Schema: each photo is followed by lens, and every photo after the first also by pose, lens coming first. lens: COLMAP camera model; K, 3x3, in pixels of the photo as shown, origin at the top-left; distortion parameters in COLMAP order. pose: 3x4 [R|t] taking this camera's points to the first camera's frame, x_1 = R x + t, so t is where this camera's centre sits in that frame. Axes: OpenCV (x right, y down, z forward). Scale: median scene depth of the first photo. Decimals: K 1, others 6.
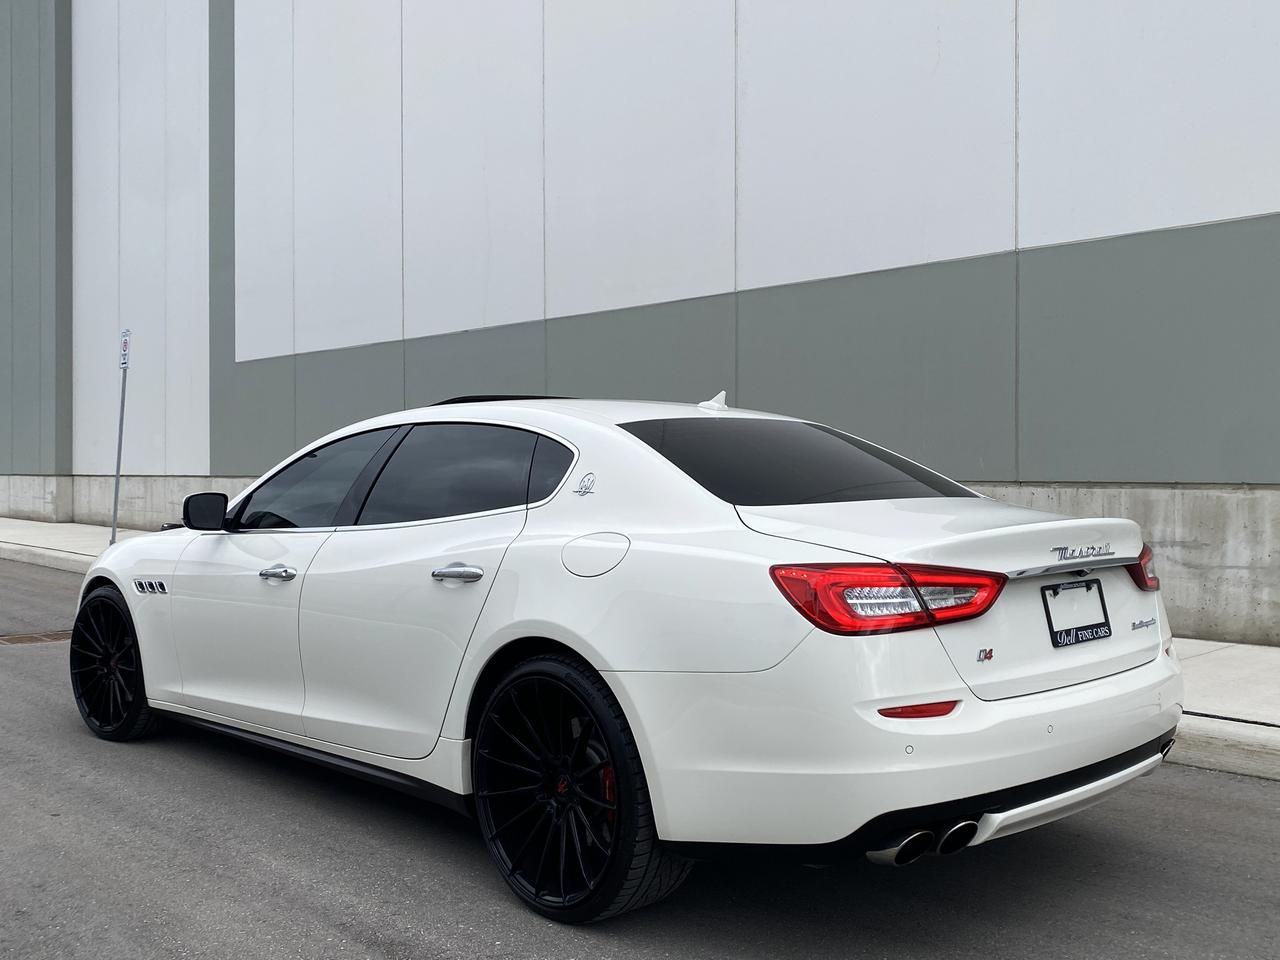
lens RADIAL K [[1240.9, 0, 637.2], [0, 1240.9, 475.7], [0, 0, 1]] dist [0.018685, 0.000000]
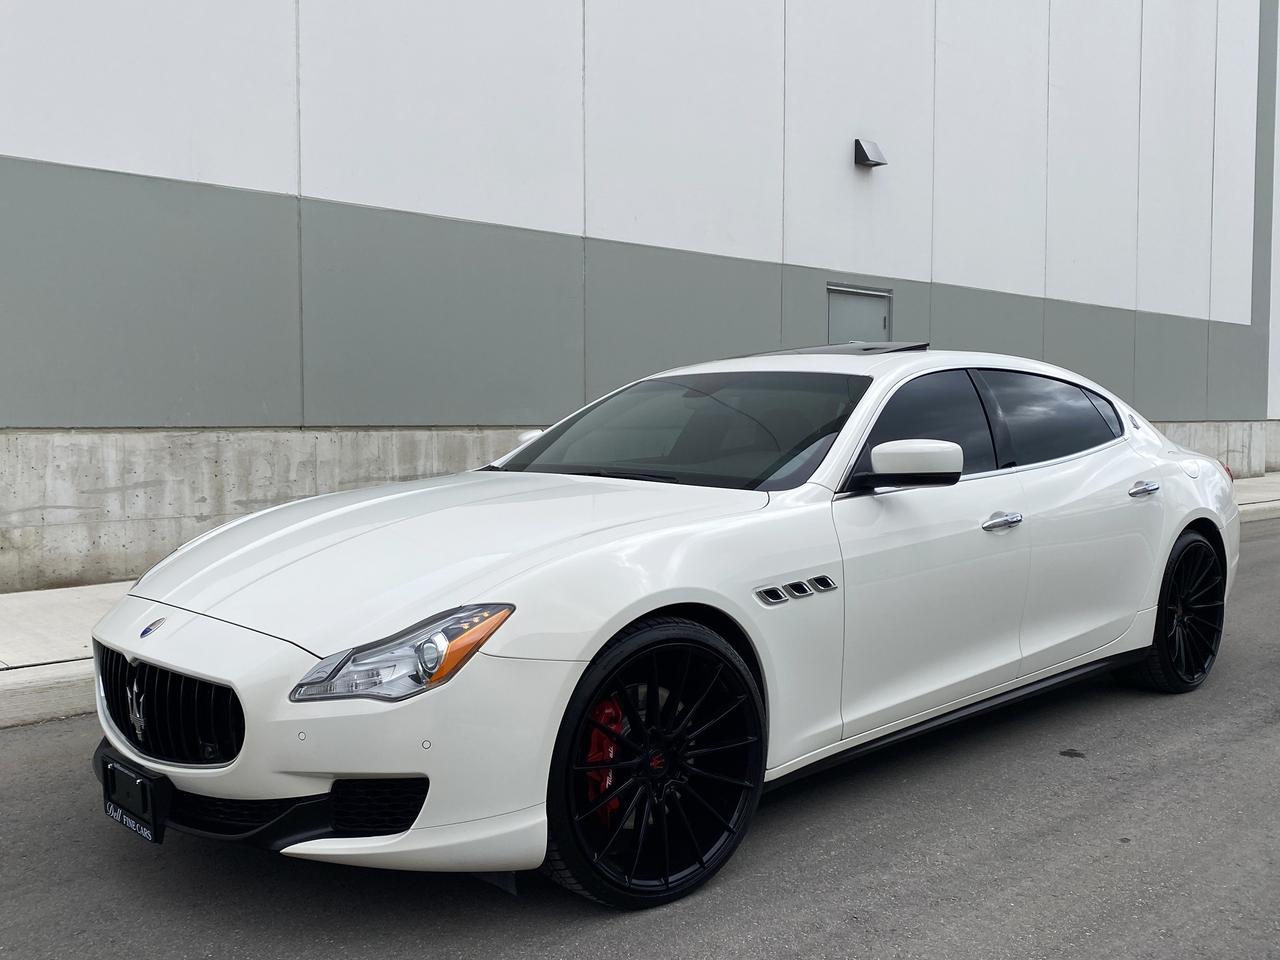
lens RADIAL K [[1210.2, 0, 629.3], [0, 1210.2, 479.5], [0, 0, 1]] dist [0.013449, 0.000000]
pose [[-0.002631, -0.051097, 0.998690, -1.362014], [0.005532, 0.998678, 0.051111, -0.001941], [-0.999981, 0.005659, -0.002345, 1.453200]]
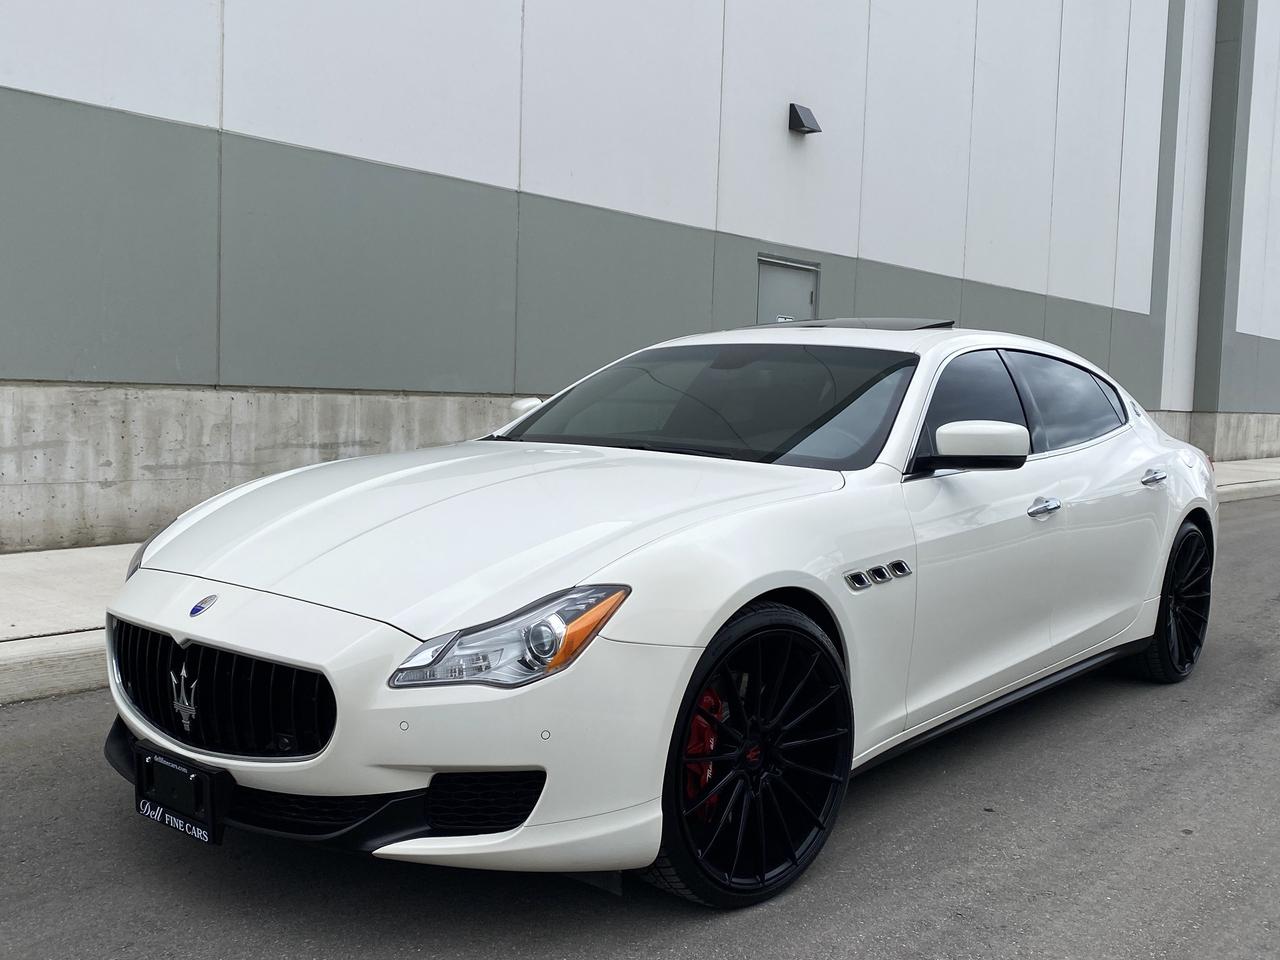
lens RADIAL K [[1282.0, 0, 634.0], [0, 1282.0, 478.4], [0, 0, 1]] dist [0.018208, 0.000000]
pose [[-0.123018, -0.070541, 0.989894, -1.345582], [-0.027221, 0.997335, 0.067689, 0.001392], [-0.992031, -0.018619, -0.124610, 1.604257]]
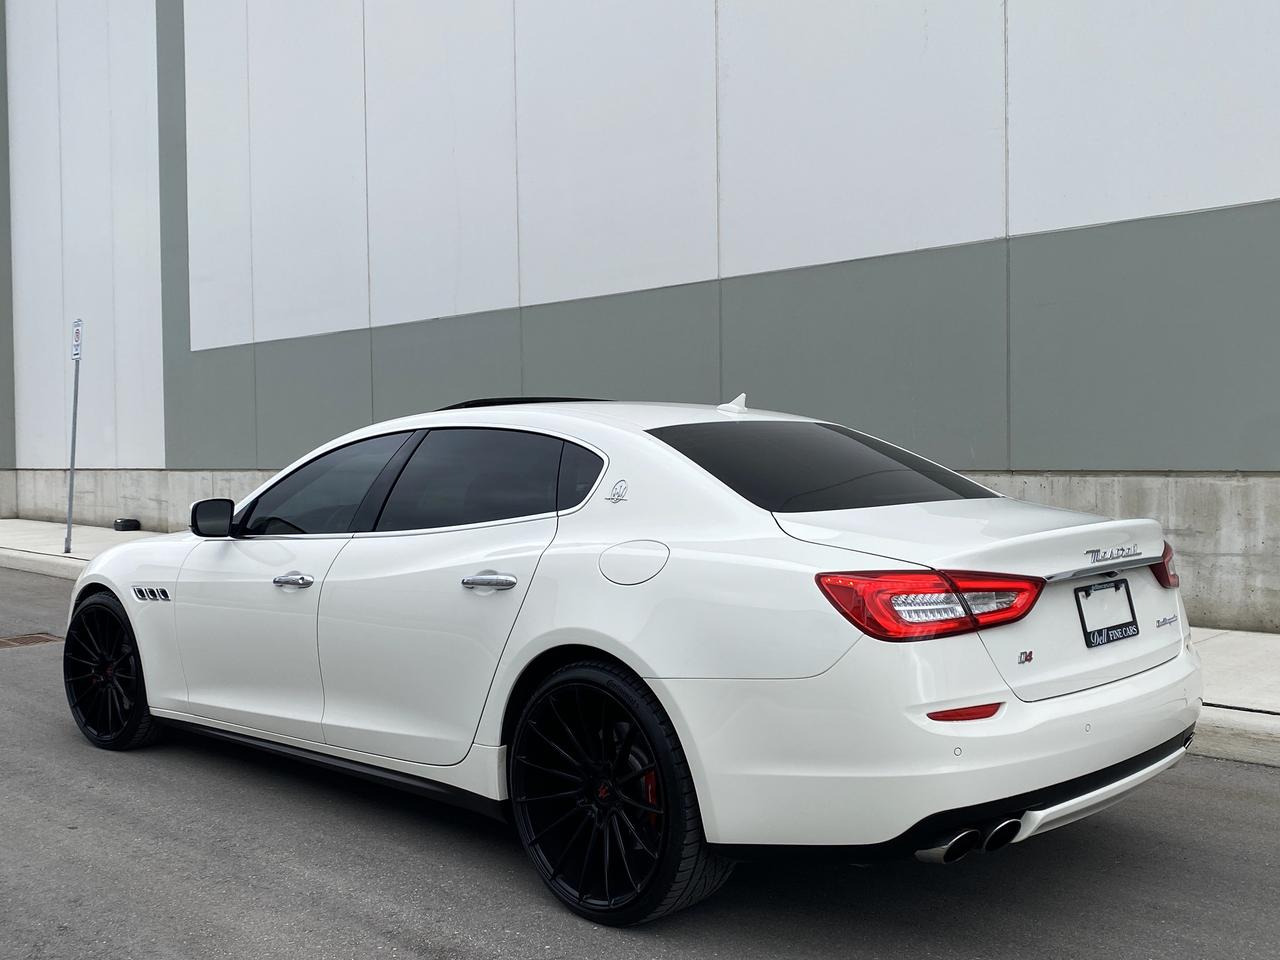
lens RADIAL K [[1282.0, 0, 633.3], [0, 1282.0, 481.4], [0, 0, 1]] dist [0.018208, 0.000000]
pose [[0.999391, -0.012752, 0.032477, -0.056734], [0.012157, 0.999756, 0.018465, -0.018104], [-0.032704, -0.018059, 0.999302, -0.034280]]
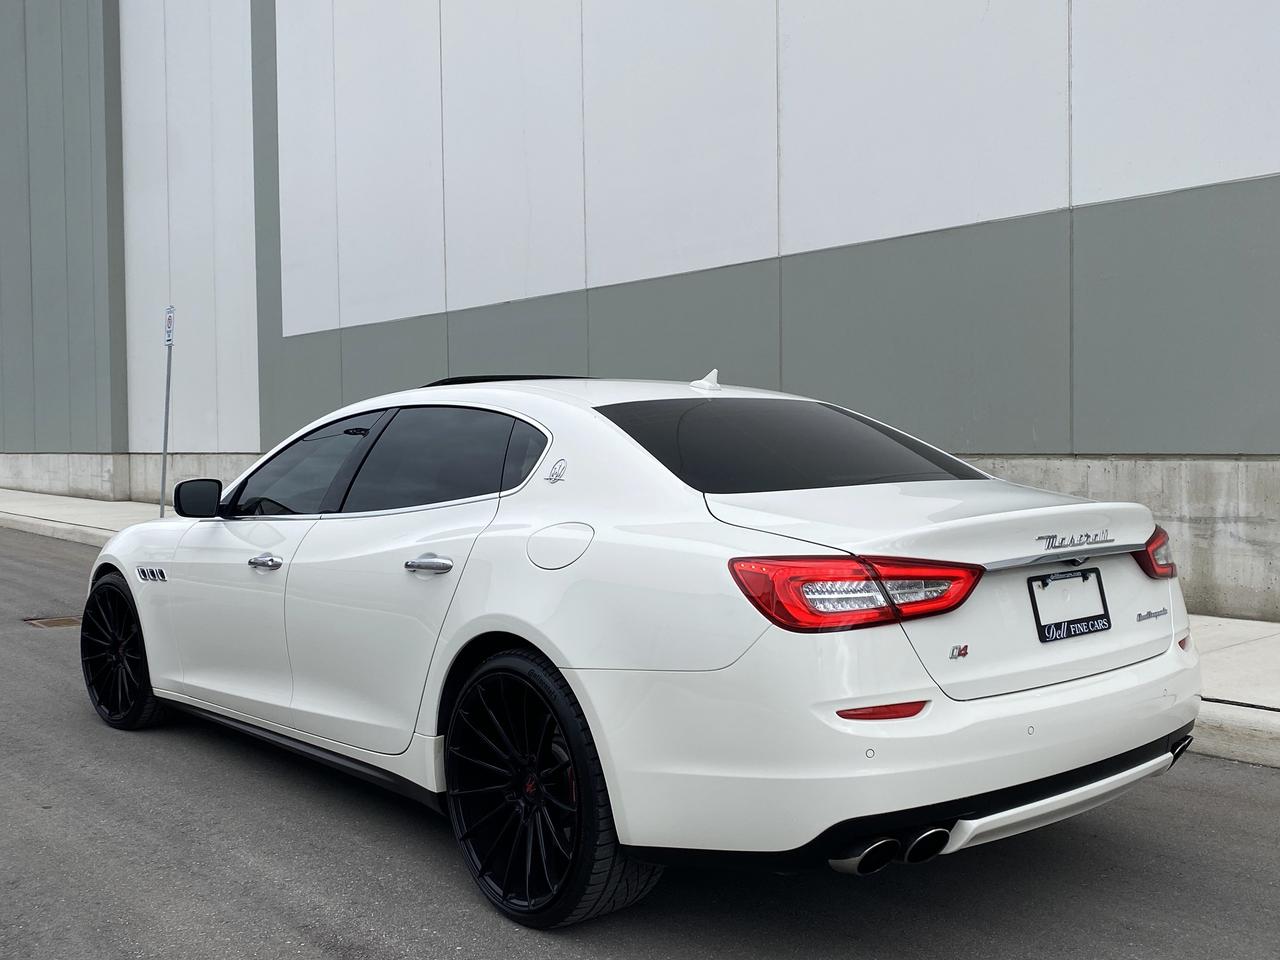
lens RADIAL K [[1282.0, 0, 643.9], [0, 1282.0, 474.5], [0, 0, 1]] dist [0.018208, 0.000000]
pose [[0.998288, -0.009788, -0.057661, 0.074136], [0.011113, 0.999680, 0.022709, -0.010808], [0.057421, -0.023311, 0.998078, 0.015869]]
